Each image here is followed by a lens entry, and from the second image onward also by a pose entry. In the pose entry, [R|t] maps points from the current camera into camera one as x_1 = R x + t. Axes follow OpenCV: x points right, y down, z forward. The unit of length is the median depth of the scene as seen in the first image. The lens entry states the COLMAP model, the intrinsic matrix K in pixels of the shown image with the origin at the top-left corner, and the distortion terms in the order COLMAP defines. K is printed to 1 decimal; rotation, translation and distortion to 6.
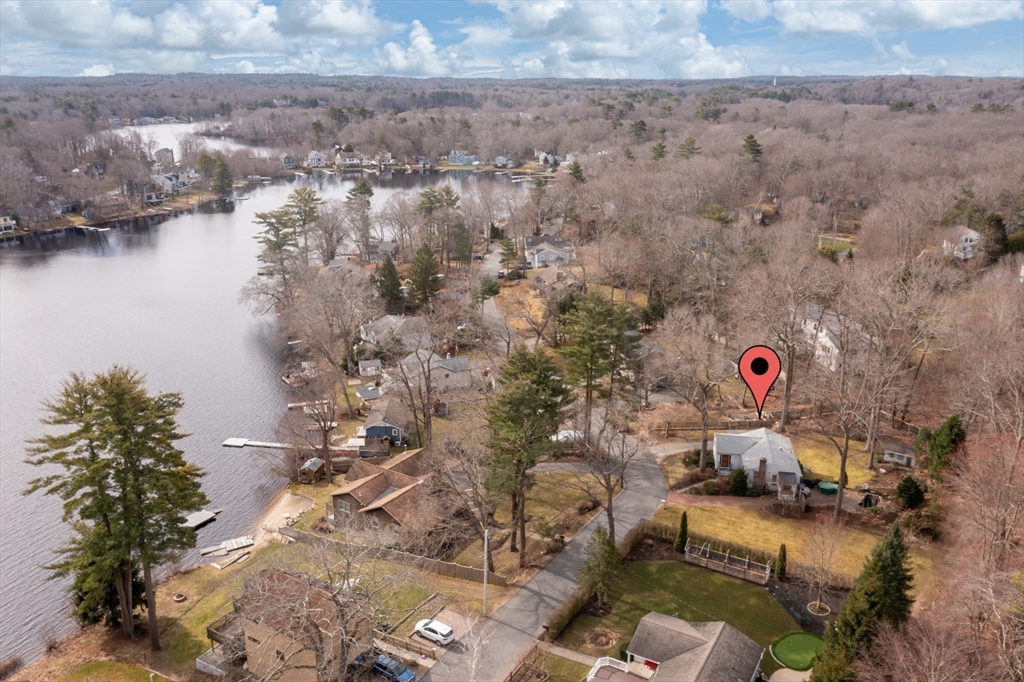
lens RADIAL K [[839.2, 0, 512.0], [0, 839.2, 341.0], [0, 0, 1]] dist [-0.002742, 0.002063]
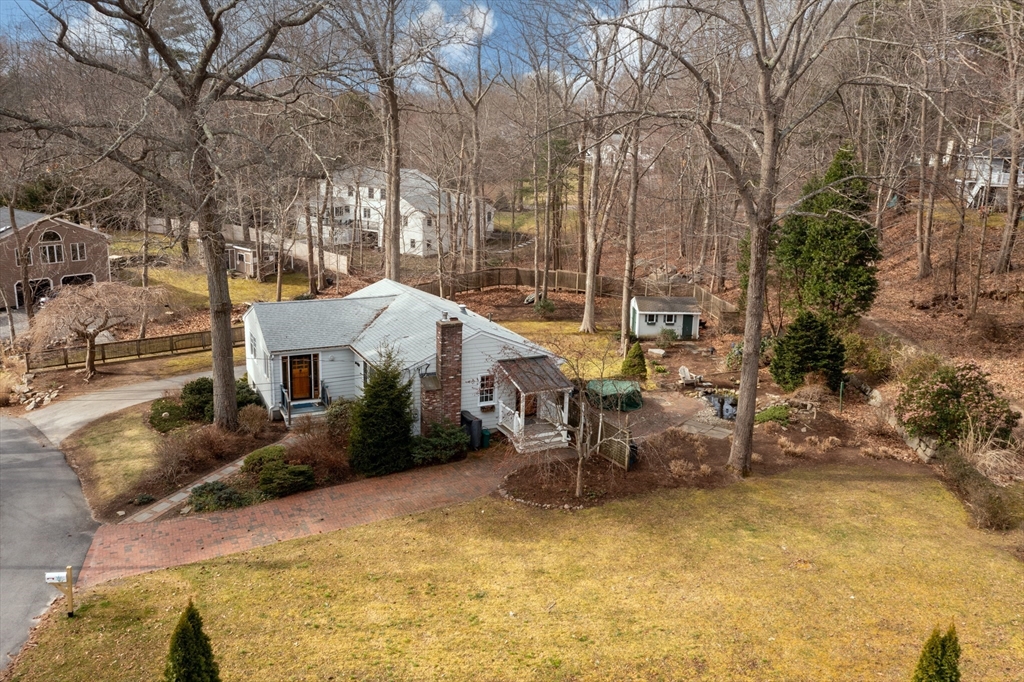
lens RADIAL K [[839.2, 0, 512.0], [0, 839.2, 341.0], [0, 0, 1]] dist [-0.002742, 0.002063]
pose [[0.805479, -0.124085, 0.579488, 0.152363], [0.153909, 0.988082, -0.002356, 0.147561], [-0.572289, 0.091086, 0.814978, 0.748113]]
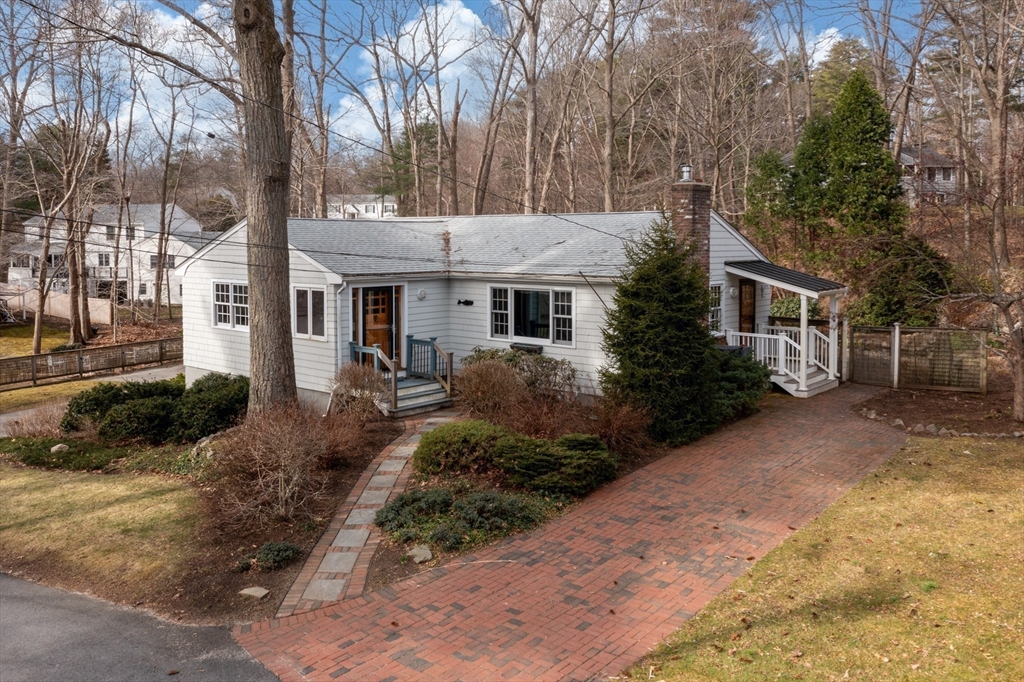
lens RADIAL K [[839.2, 0, 512.0], [0, 839.2, 341.0], [0, 0, 1]] dist [-0.002742, 0.002063]
pose [[0.497360, -0.101883, 0.861541, 0.137222], [0.265069, 0.963437, -0.039090, 0.163306], [-0.826058, 0.247810, 0.506181, 0.932829]]
